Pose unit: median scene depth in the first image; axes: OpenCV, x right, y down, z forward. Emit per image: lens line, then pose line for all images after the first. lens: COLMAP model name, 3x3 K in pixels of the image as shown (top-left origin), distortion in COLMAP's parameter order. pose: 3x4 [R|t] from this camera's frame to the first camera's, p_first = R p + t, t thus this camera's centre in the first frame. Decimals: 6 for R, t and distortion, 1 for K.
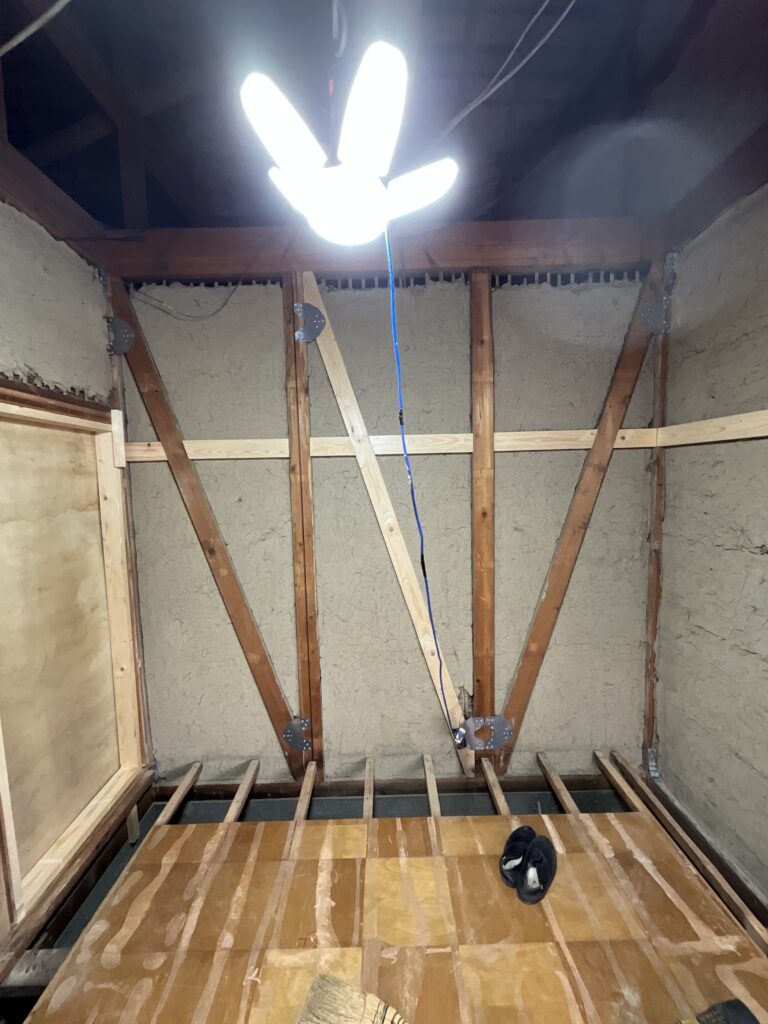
lens RADIAL K [[415.6, 0, 383.4], [0, 415.6, 512.8], [0, 0, 1]] dist [0.000970, -0.000255]
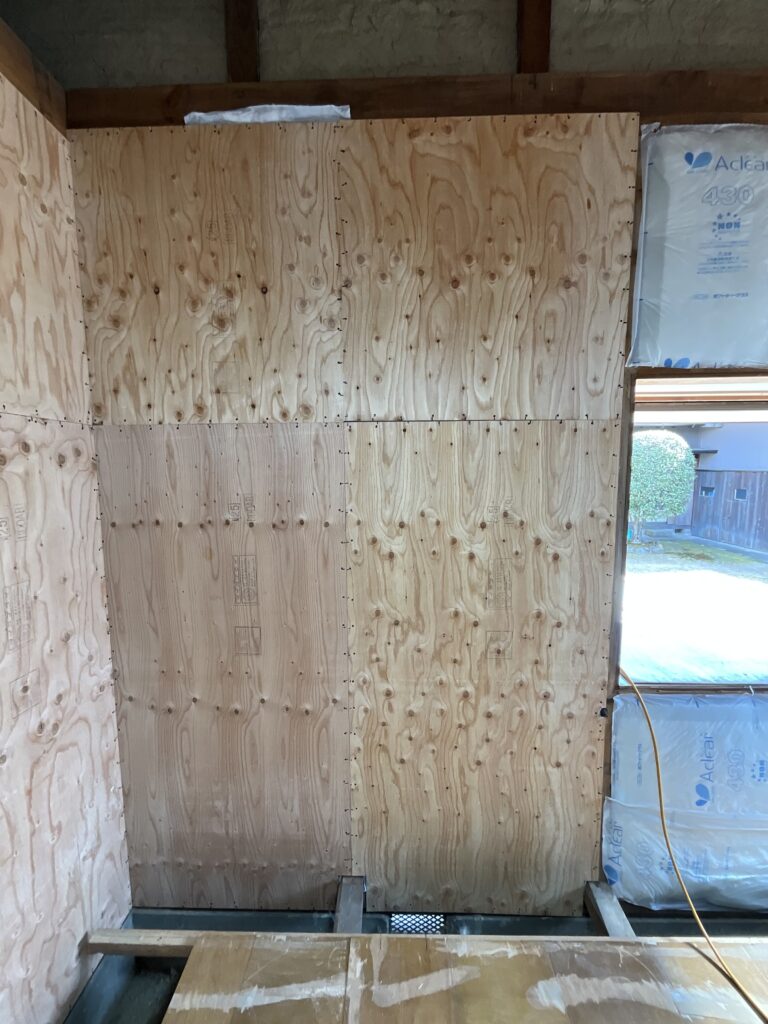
lens RADIAL K [[415.6, 0, 381.1], [0, 415.6, 516.1], [0, 0, 1]] dist [0.000970, -0.000255]
pose [[0.028612, -0.090140, 0.995518, -0.031096], [0.096668, 0.991507, 0.086998, -0.066924], [-0.994905, 0.093745, 0.037083, 0.798151]]
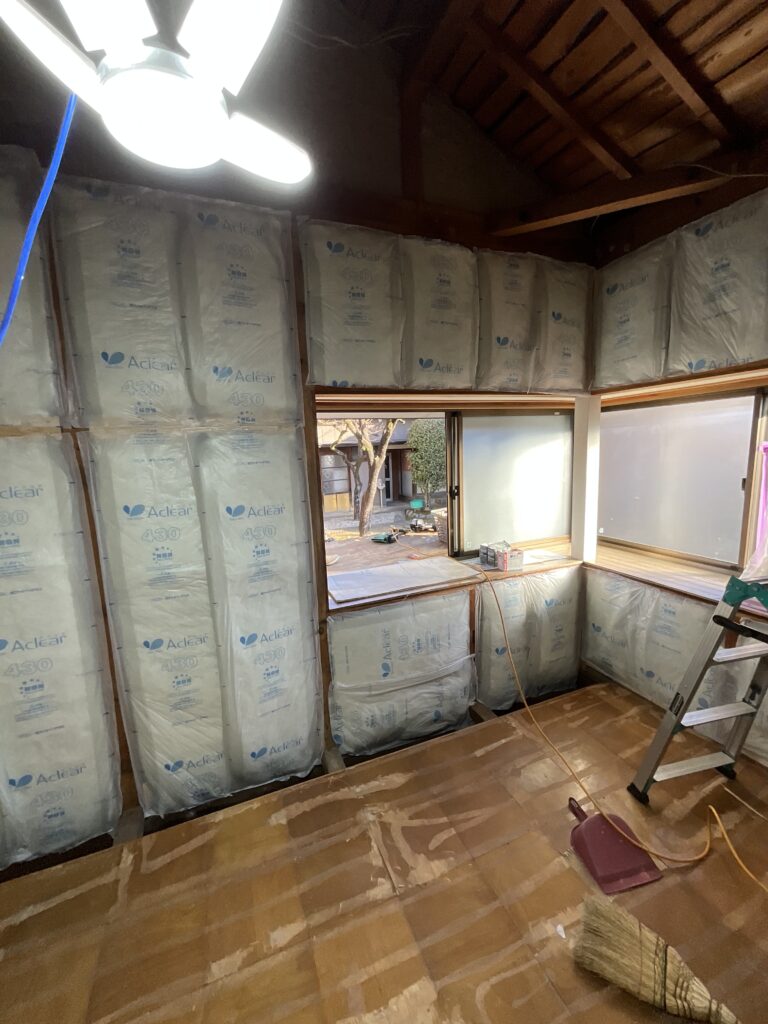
lens RADIAL K [[415.6, 0, 379.5], [0, 415.6, 514.1], [0, 0, 1]] dist [0.000970, -0.000255]
pose [[-0.367817, -0.110587, 0.923299, -0.448630], [0.130540, 0.976931, 0.169014, -0.056744], [-0.920690, 0.182694, -0.344895, 0.548999]]
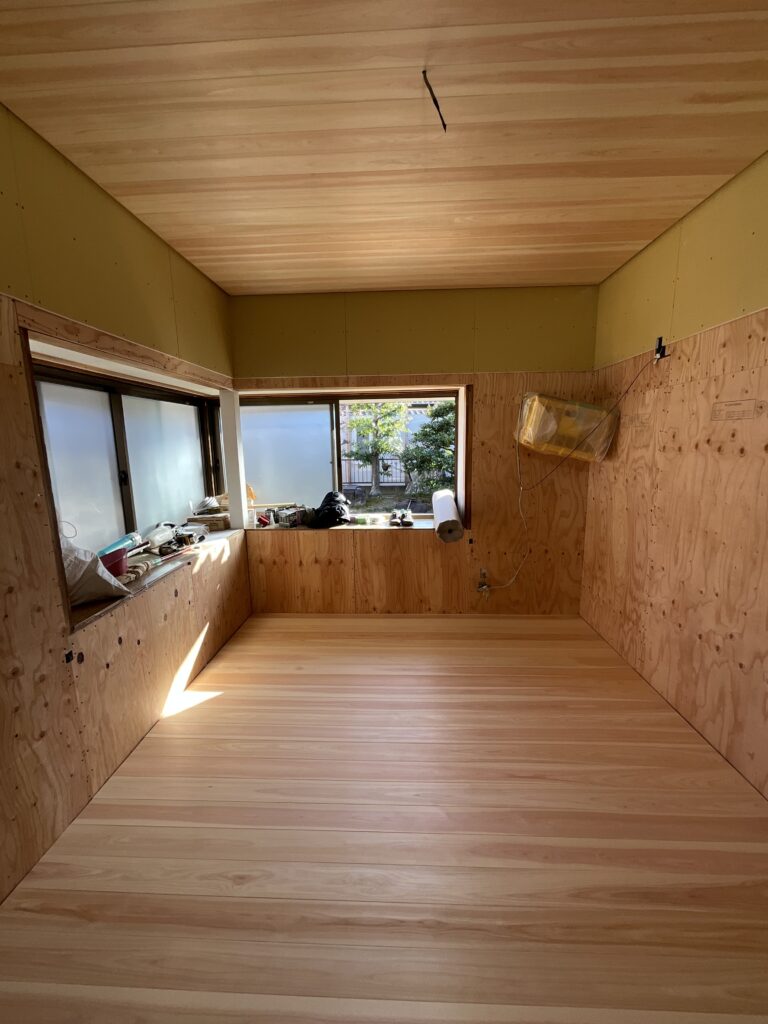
lens RADIAL K [[415.6, 0, 386.2], [0, 415.6, 513.2], [0, 0, 1]] dist [0.000970, -0.000255]
pose [[-0.998202, 0.029484, 0.052180, 0.097152], [0.041832, 0.966224, 0.254285, -0.033976], [-0.042920, 0.256011, -0.965721, 1.277316]]
